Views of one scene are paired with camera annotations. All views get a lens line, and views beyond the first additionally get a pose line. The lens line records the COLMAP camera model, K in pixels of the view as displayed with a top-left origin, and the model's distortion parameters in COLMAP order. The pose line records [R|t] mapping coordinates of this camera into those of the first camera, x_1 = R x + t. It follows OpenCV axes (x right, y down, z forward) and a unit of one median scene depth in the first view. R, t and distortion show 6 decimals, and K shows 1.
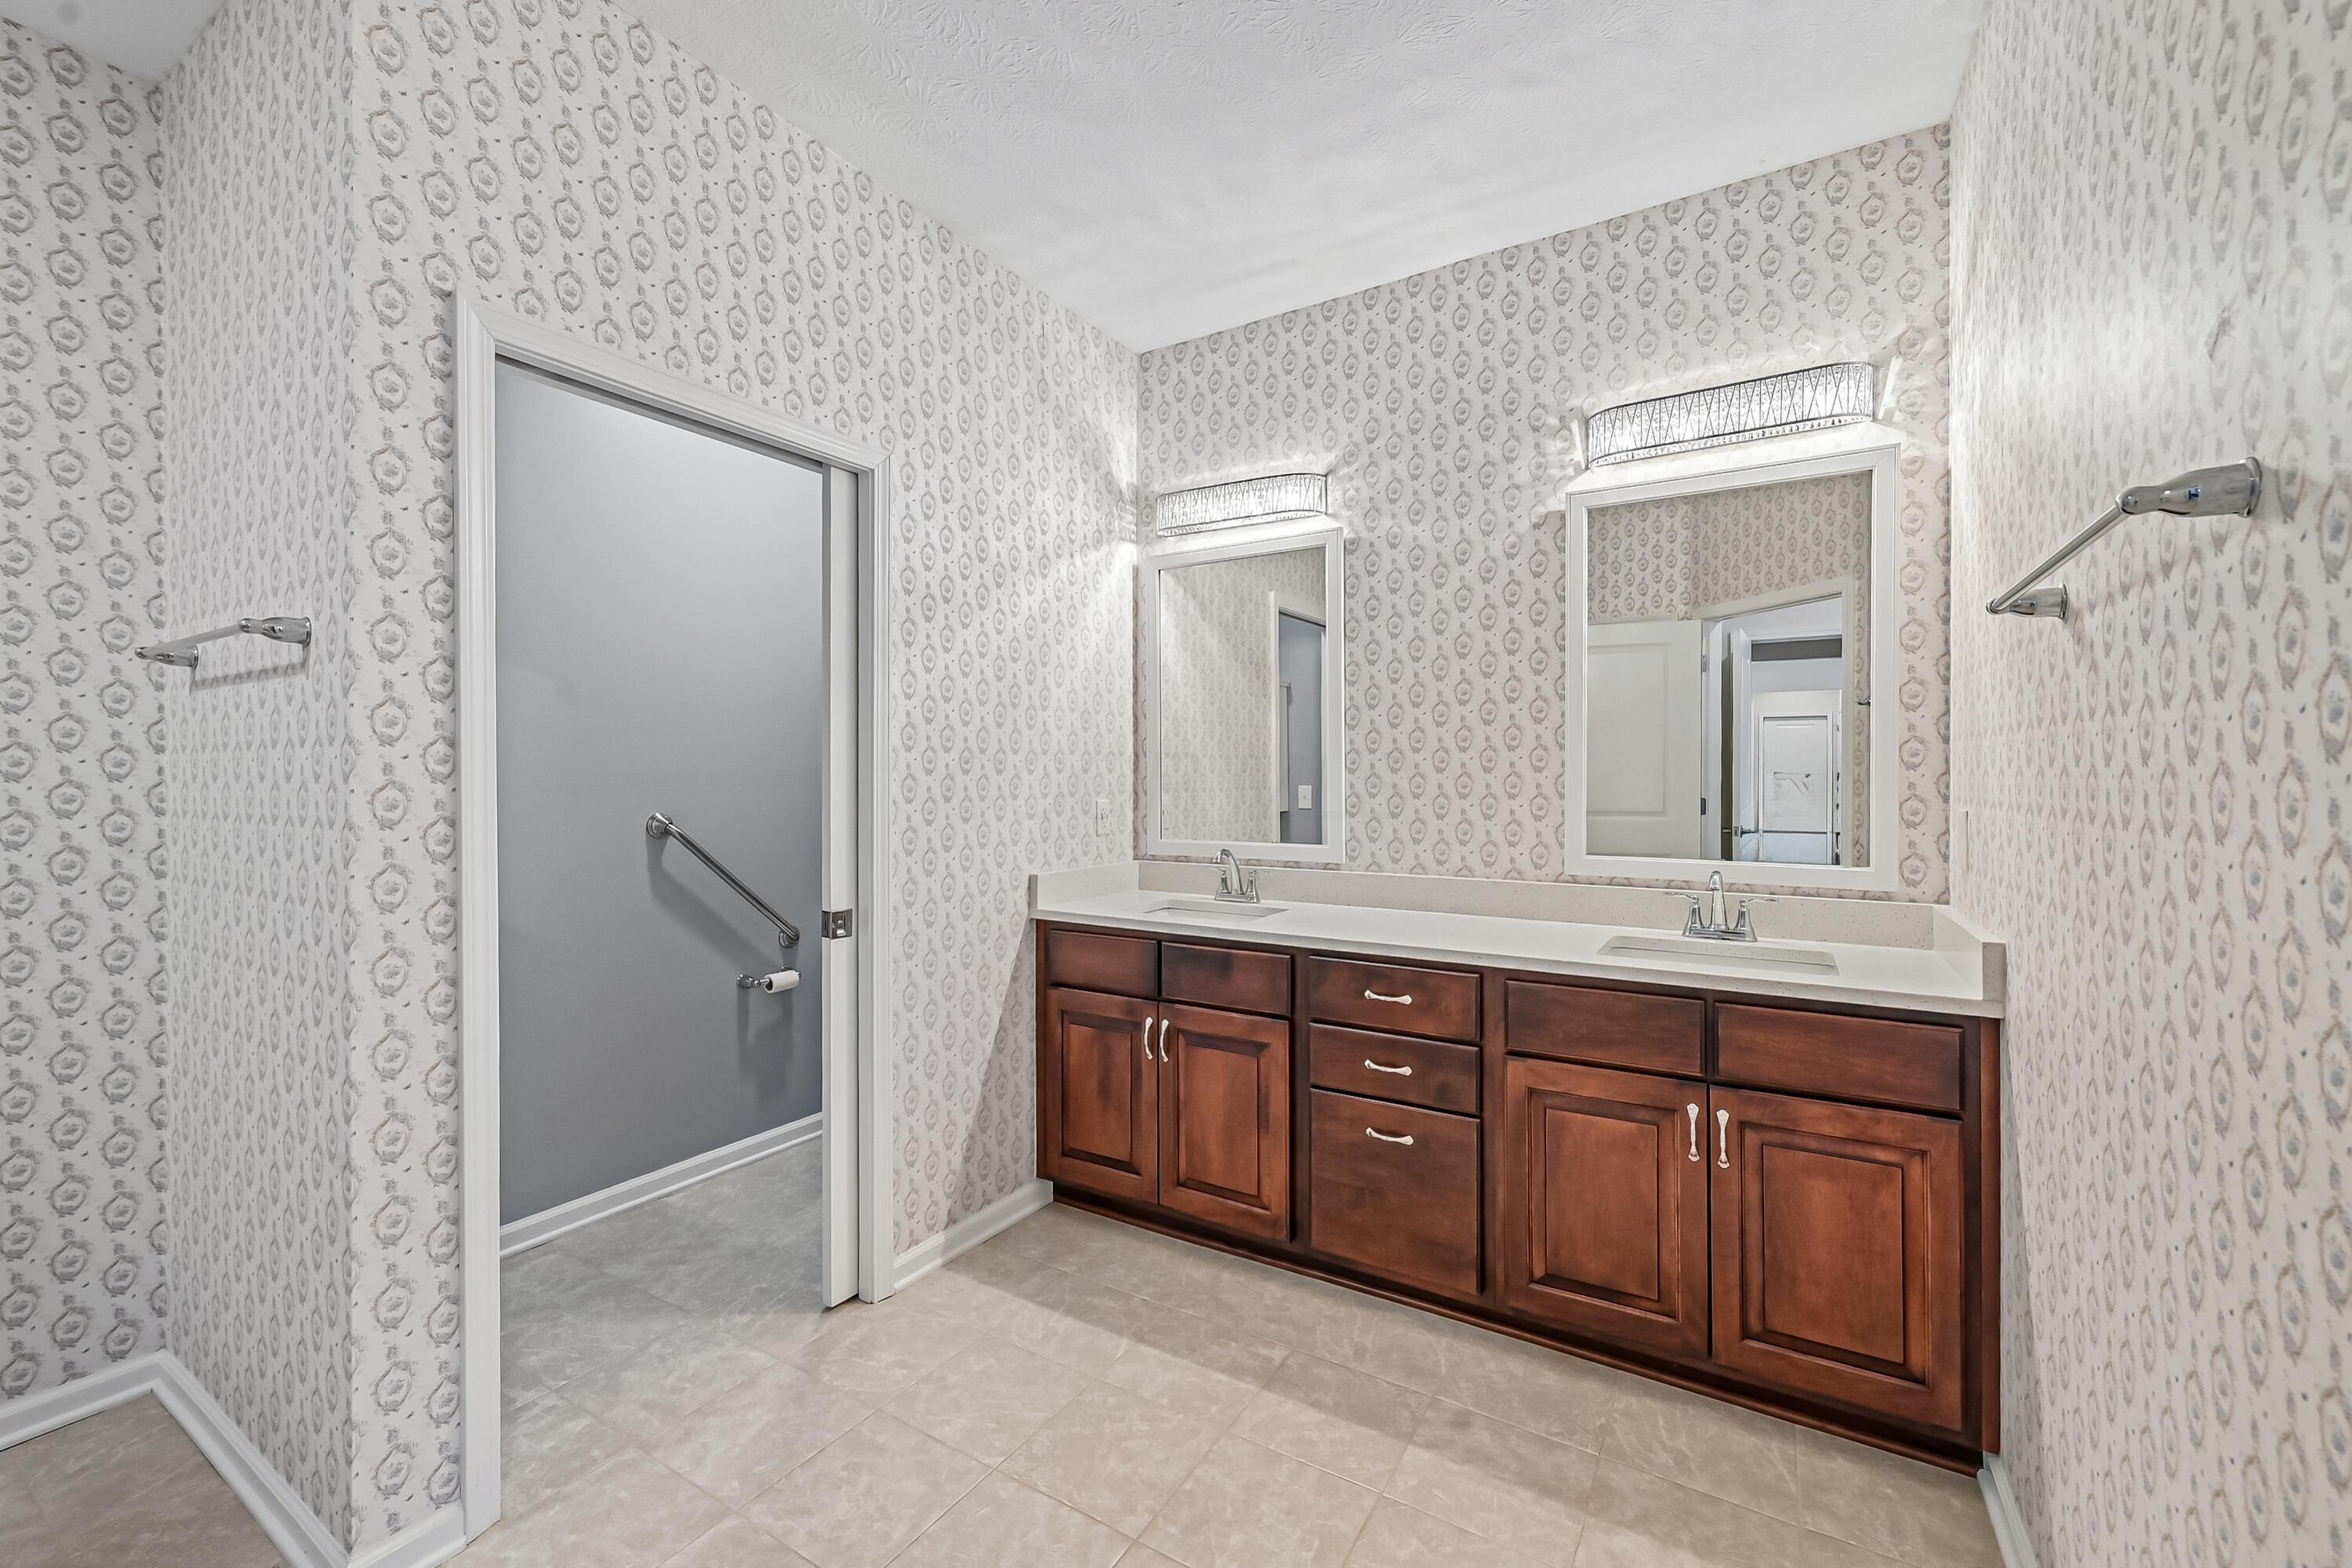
lens RADIAL K [[942.5, 0, 1180.8], [0, 942.5, 778.9], [0, 0, 1]] dist [-0.000560, 0.000228]
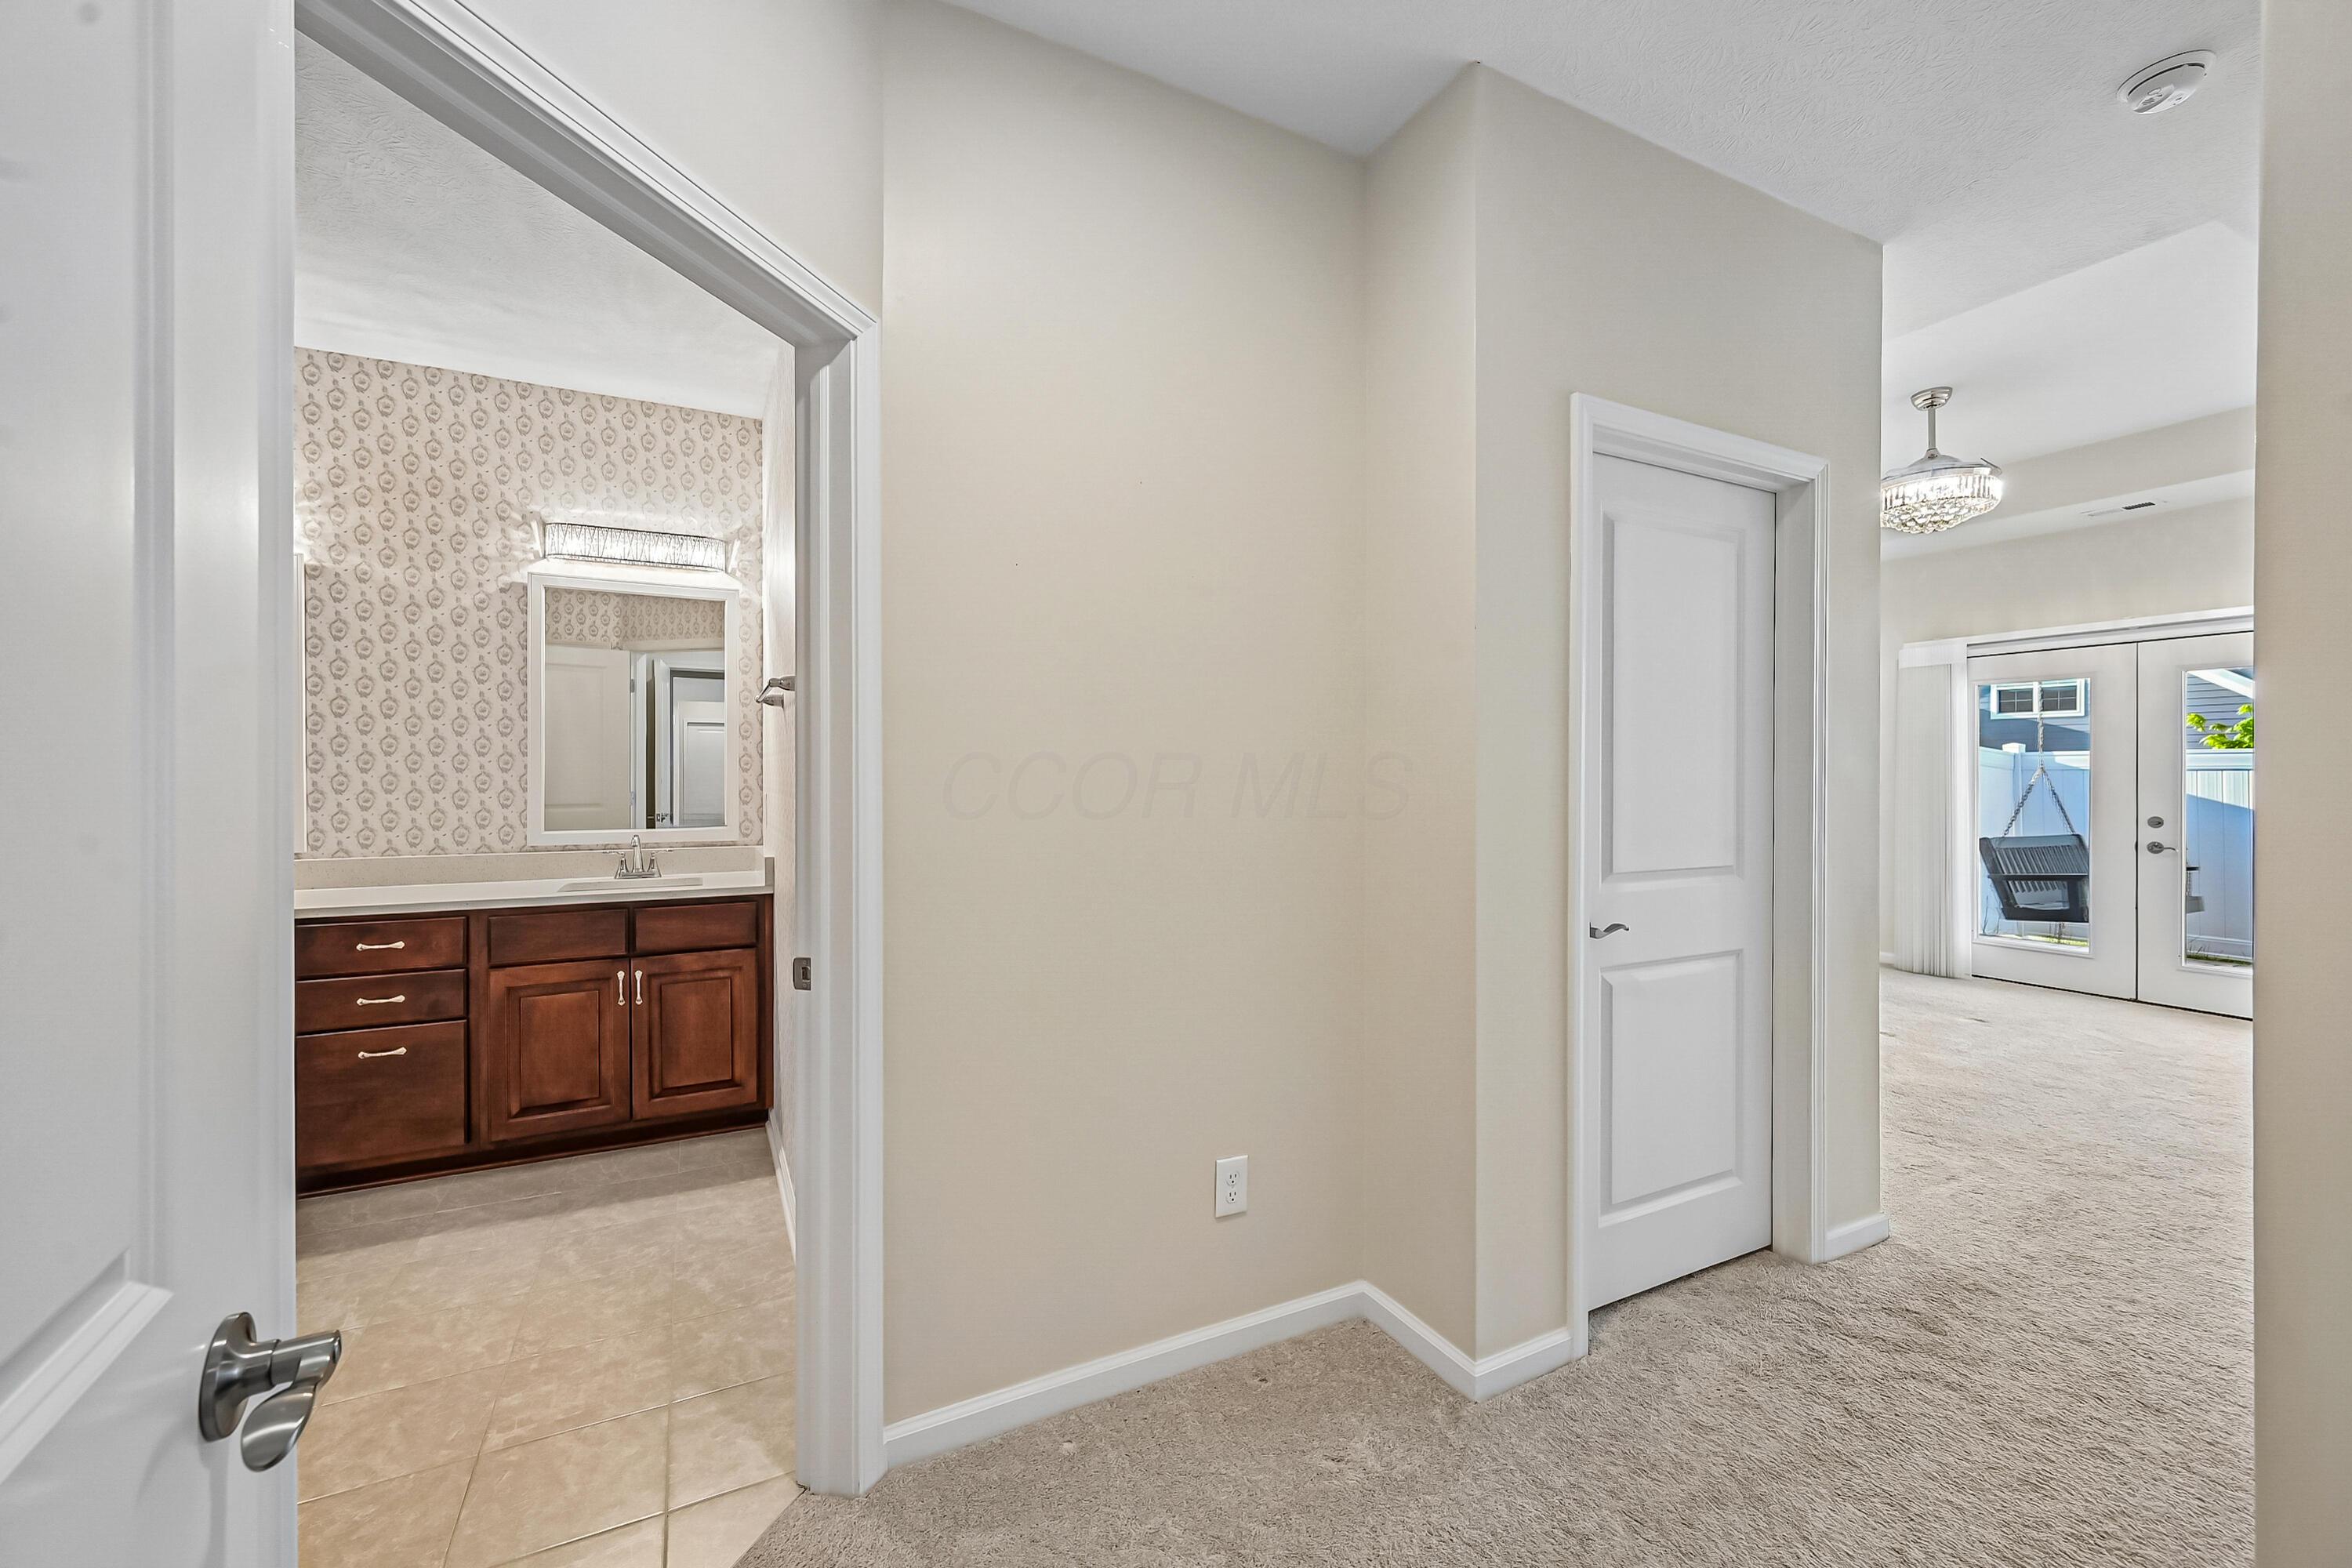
lens RADIAL K [[942.5, 0, 1175.9], [0, 942.5, 781.5], [0, 0, 1]] dist [-0.000560, 0.000228]
pose [[0.519345, -0.005276, 0.854549, -0.329172], [-0.001730, 0.999972, 0.007225, -0.006301], [-0.854563, -0.005231, 0.519321, -0.626949]]
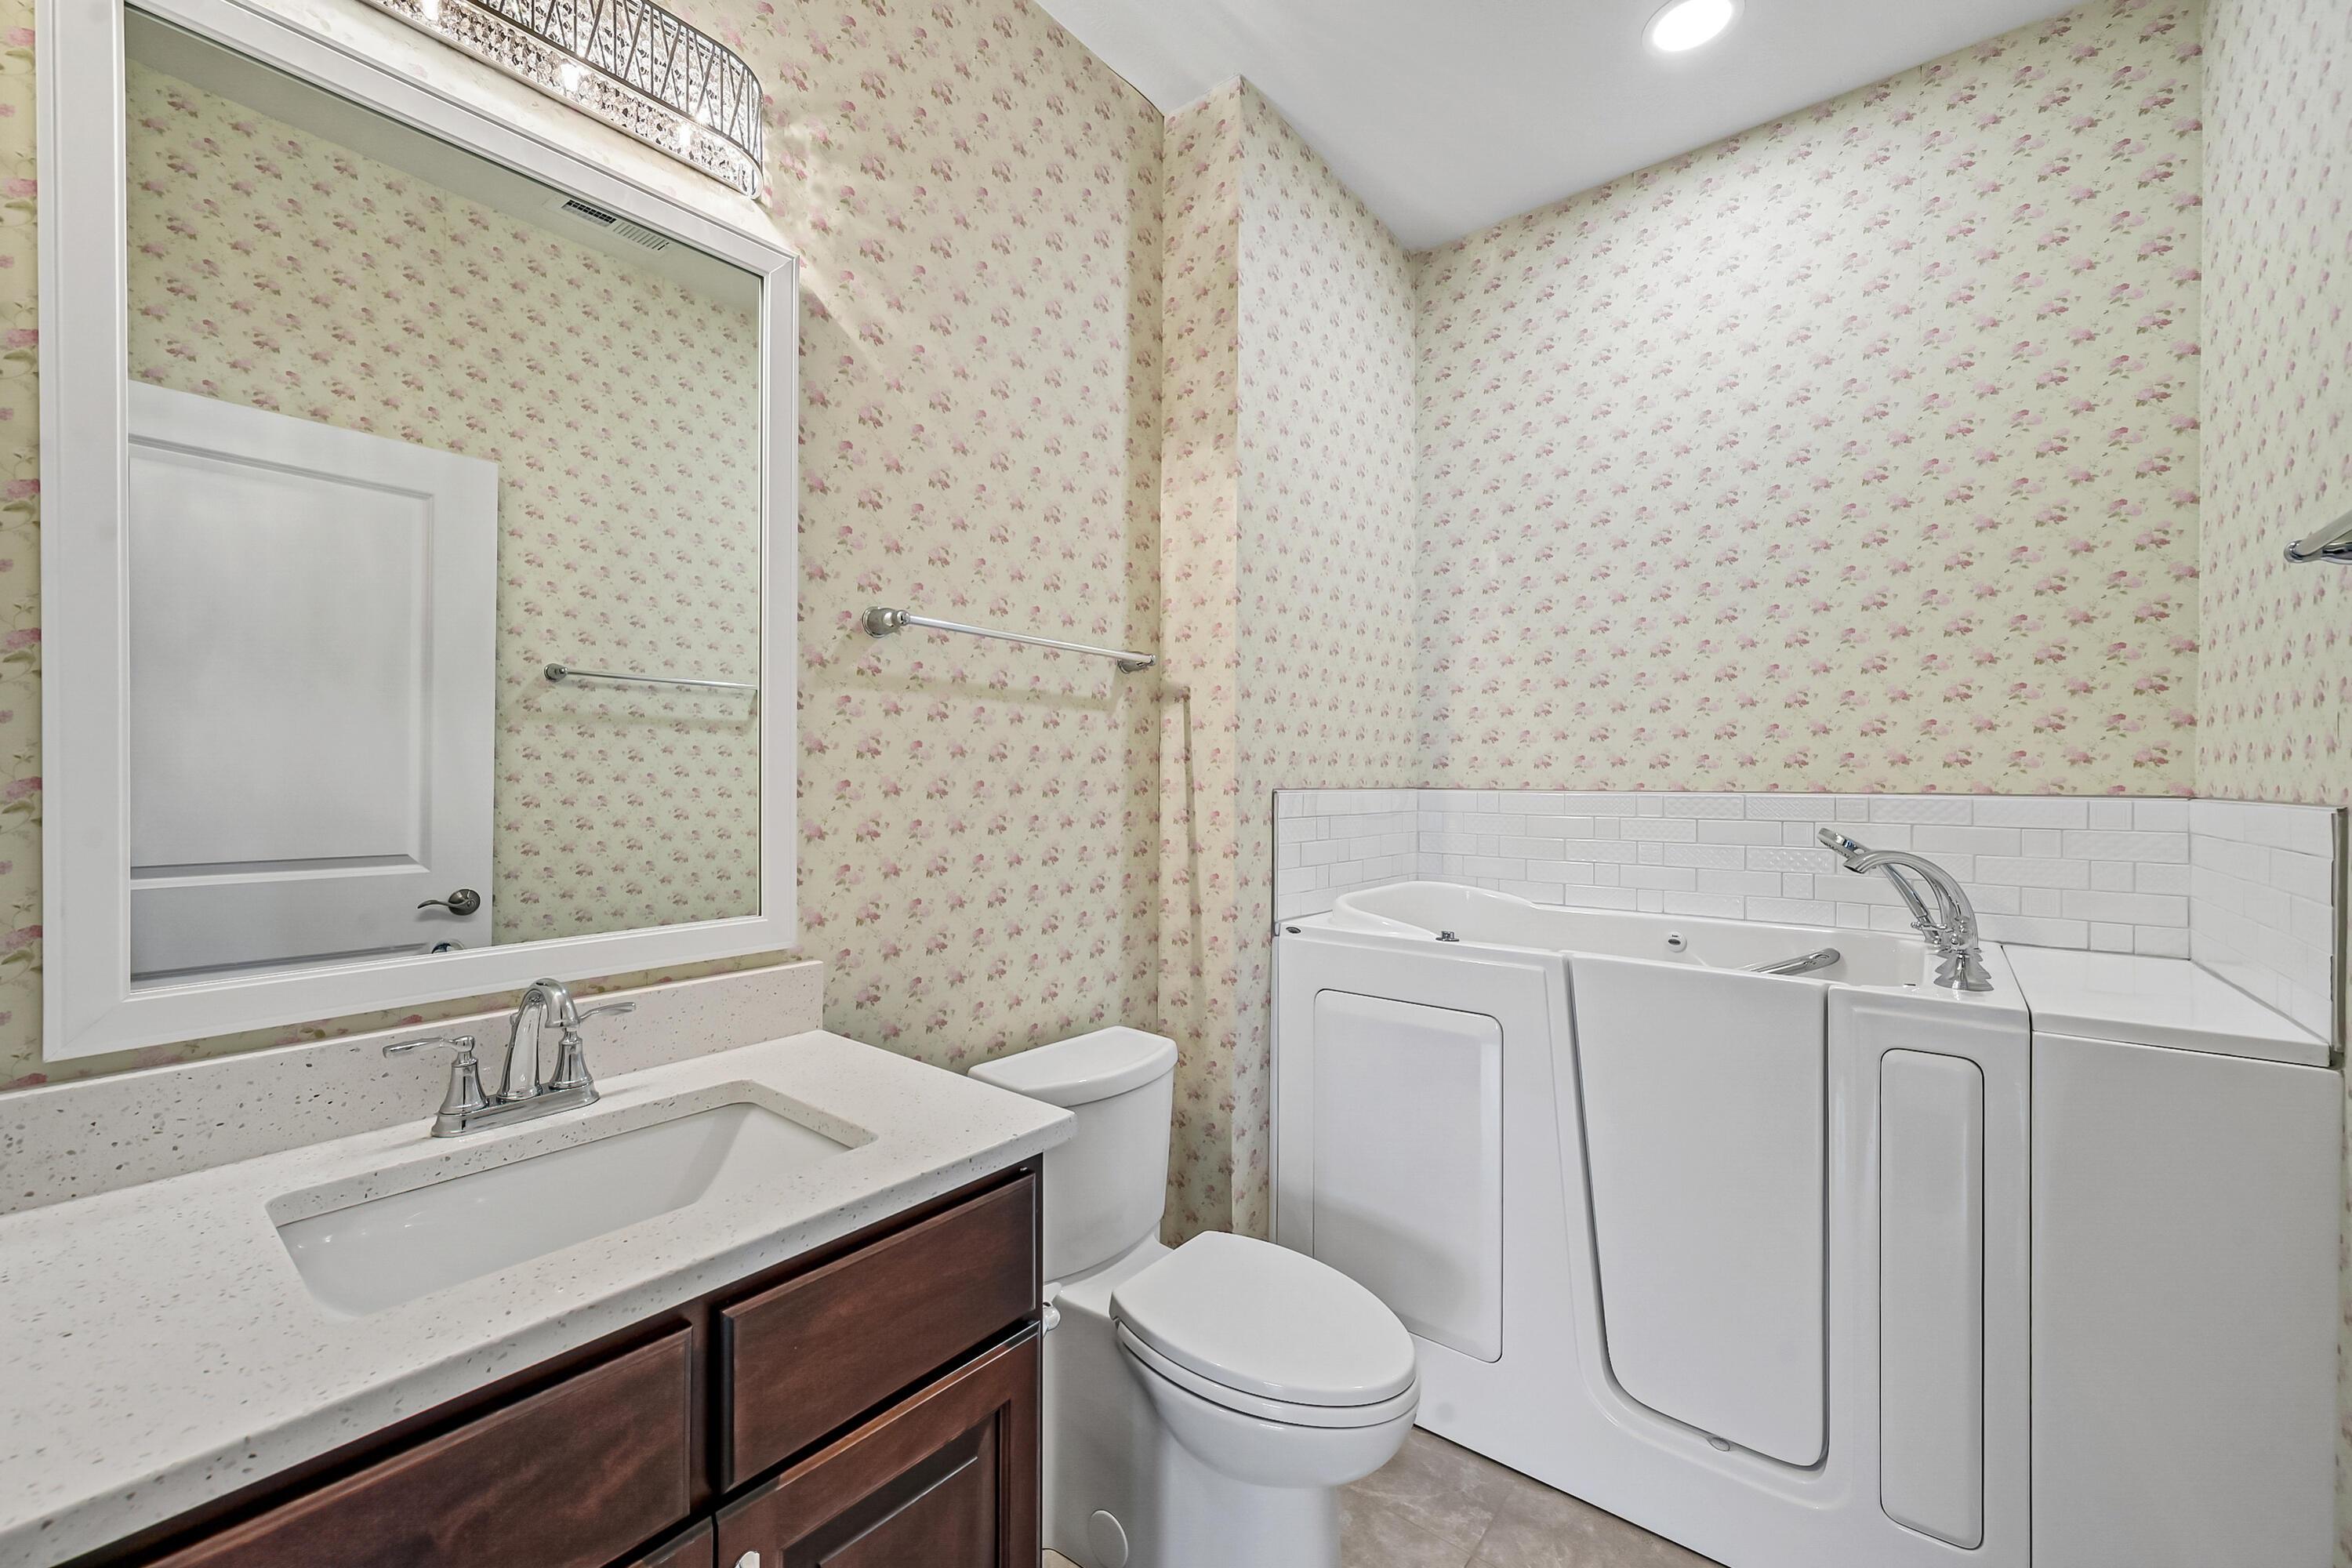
lens RADIAL K [[942.5, 0, 1167.6], [0, 942.5, 774.8], [0, 0, 1]] dist [-0.000560, 0.000228]
pose [[0.131337, -0.006849, 0.991314, 0.154438], [-0.002423, 0.999971, 0.007229, -0.004026], [-0.991335, -0.003351, 0.131316, 0.657864]]
